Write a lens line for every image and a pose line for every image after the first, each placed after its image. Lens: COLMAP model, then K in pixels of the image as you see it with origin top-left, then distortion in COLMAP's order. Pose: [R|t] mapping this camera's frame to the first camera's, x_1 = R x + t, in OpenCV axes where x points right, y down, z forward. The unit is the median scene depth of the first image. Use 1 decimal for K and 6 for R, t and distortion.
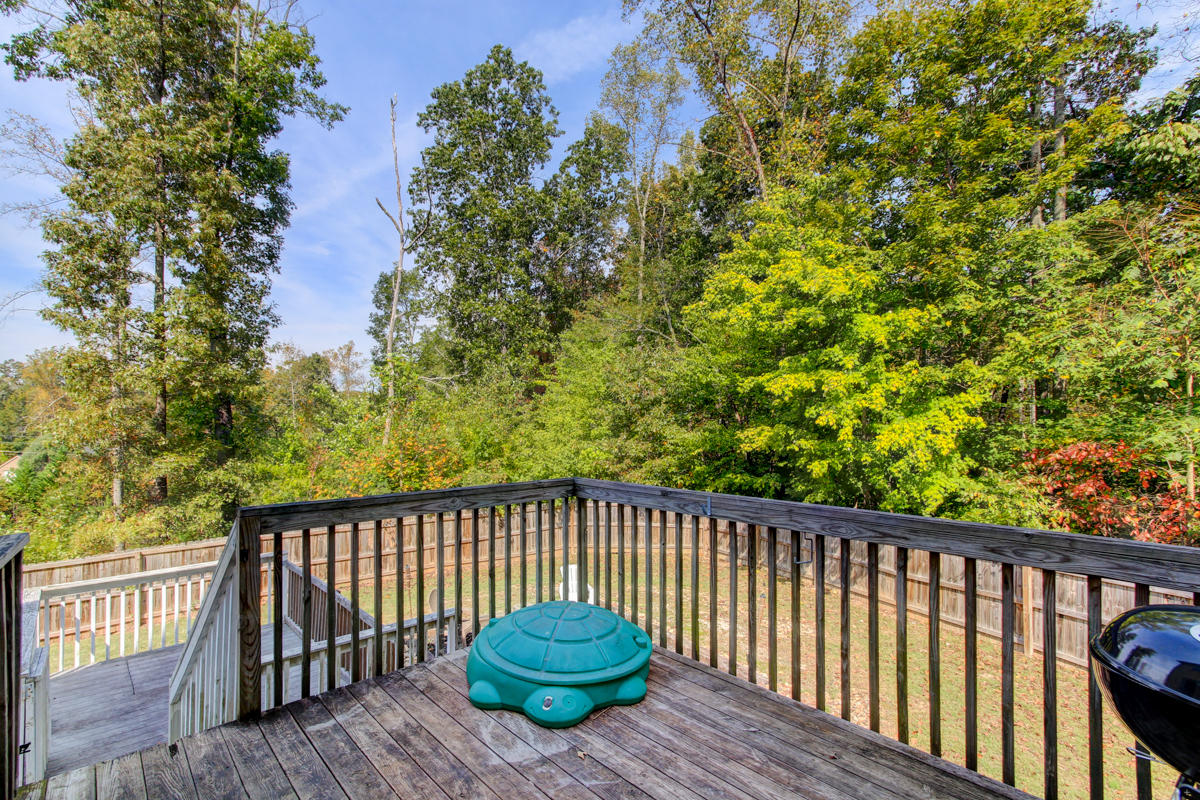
lens RADIAL K [[548.6, 0, 597.8], [0, 548.6, 413.2], [0, 0, 1]] dist [0.003010, 0.000861]
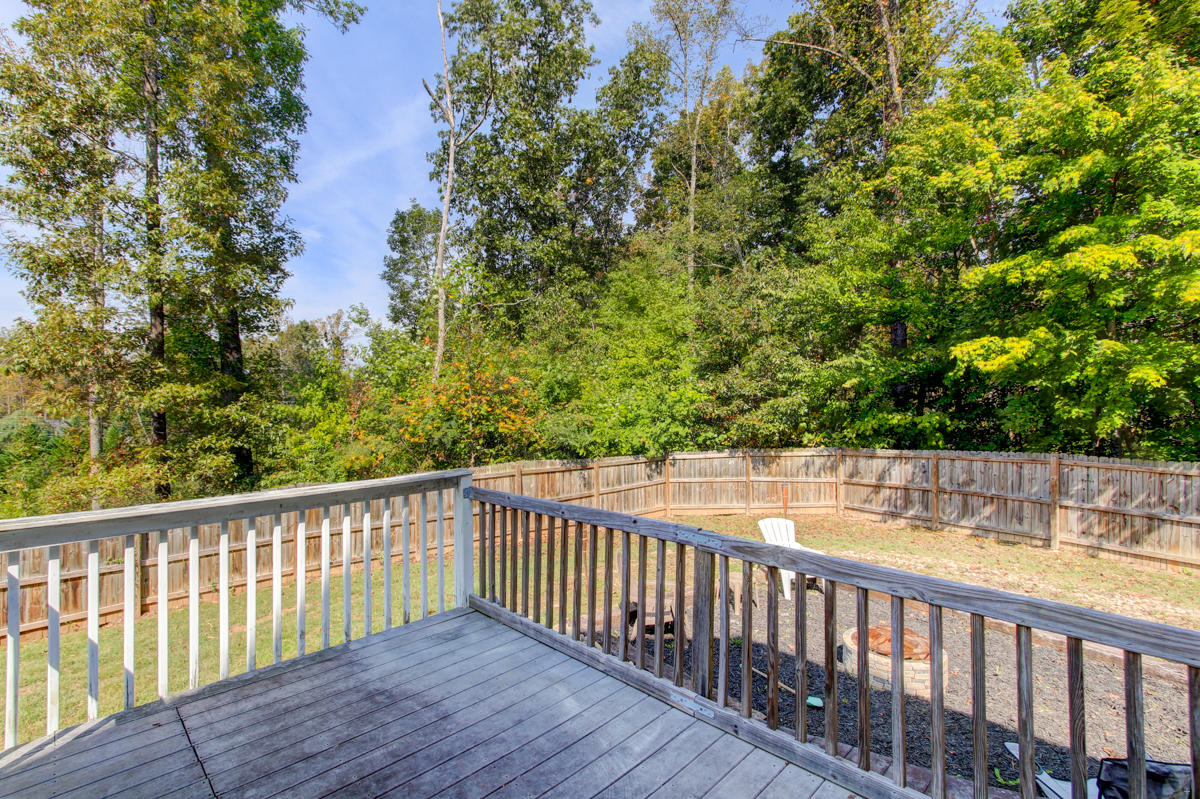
lens RADIAL K [[542.2, 0, 591.4], [0, 542.2, 396.1], [0, 0, 1]] dist [0.001196, 0.000256]
pose [[0.999515, -0.004376, 0.030845, -0.158514], [0.004246, 0.999982, 0.004295, 0.061423], [-0.030863, -0.004162, 0.999515, 0.166794]]
